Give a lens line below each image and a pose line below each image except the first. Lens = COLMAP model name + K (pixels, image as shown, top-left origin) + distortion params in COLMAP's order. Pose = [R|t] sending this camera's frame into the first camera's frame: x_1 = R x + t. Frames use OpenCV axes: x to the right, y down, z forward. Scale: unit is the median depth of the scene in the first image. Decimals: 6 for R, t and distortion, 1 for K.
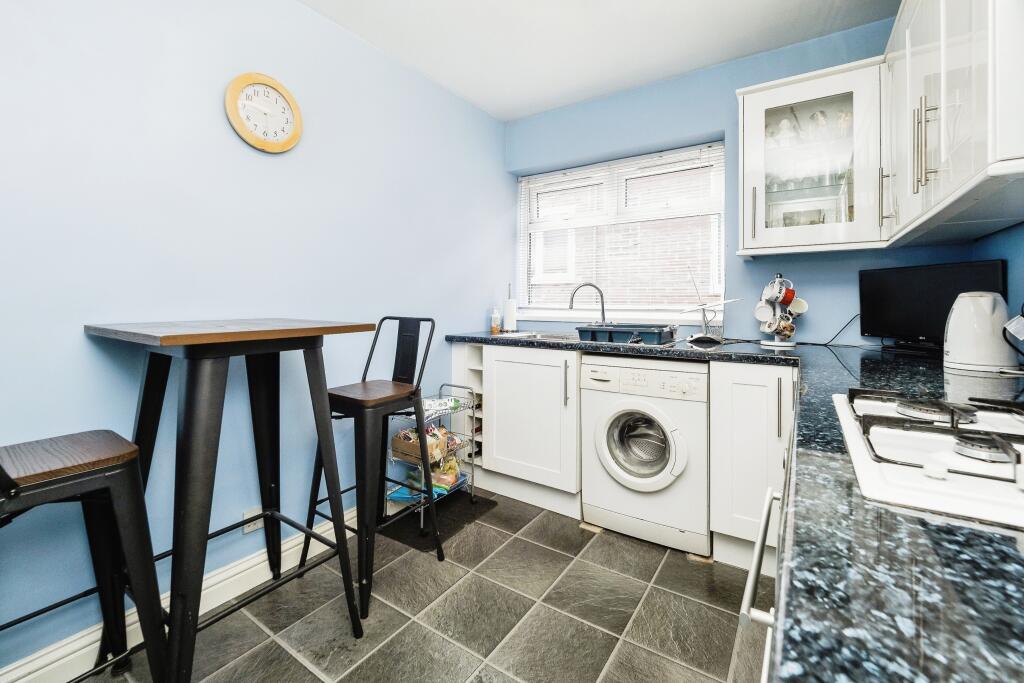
lens RADIAL K [[438.0, 0, 516.0], [0, 438.0, 298.9], [0, 0, 1]] dist [0.000353, -0.000277]
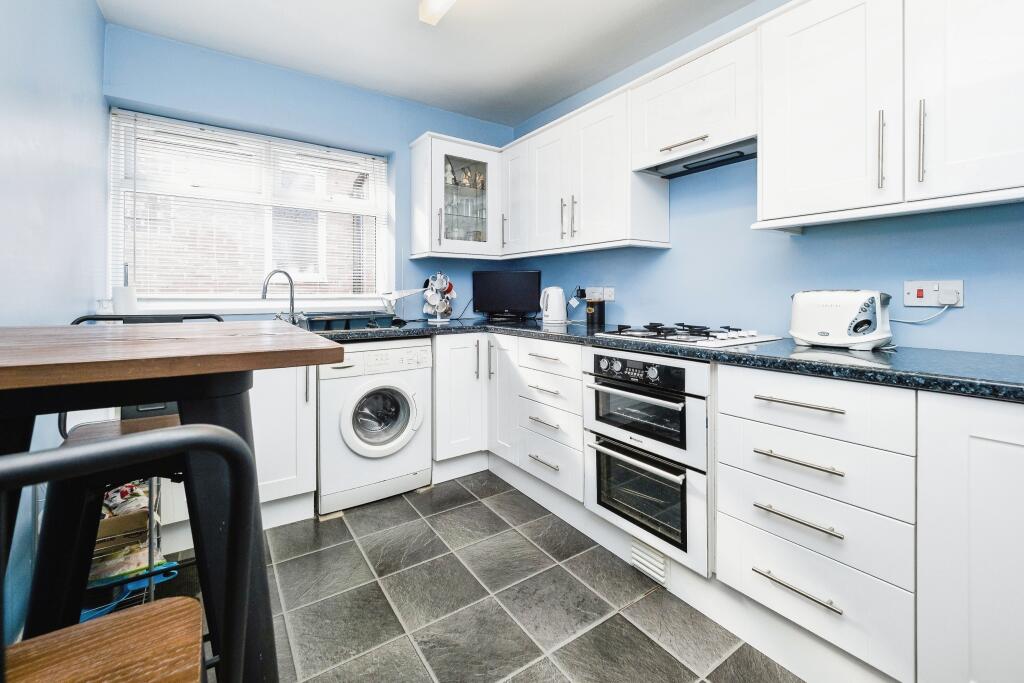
lens RADIAL K [[438.0, 0, 516.0], [0, 438.0, 298.9], [0, 0, 1]] dist [0.000353, -0.000277]
pose [[0.362353, -0.012255, 0.931961, -0.640147], [-0.005901, 0.999863, 0.015443, 0.009104], [-0.932022, -0.011096, 0.362231, 0.267504]]
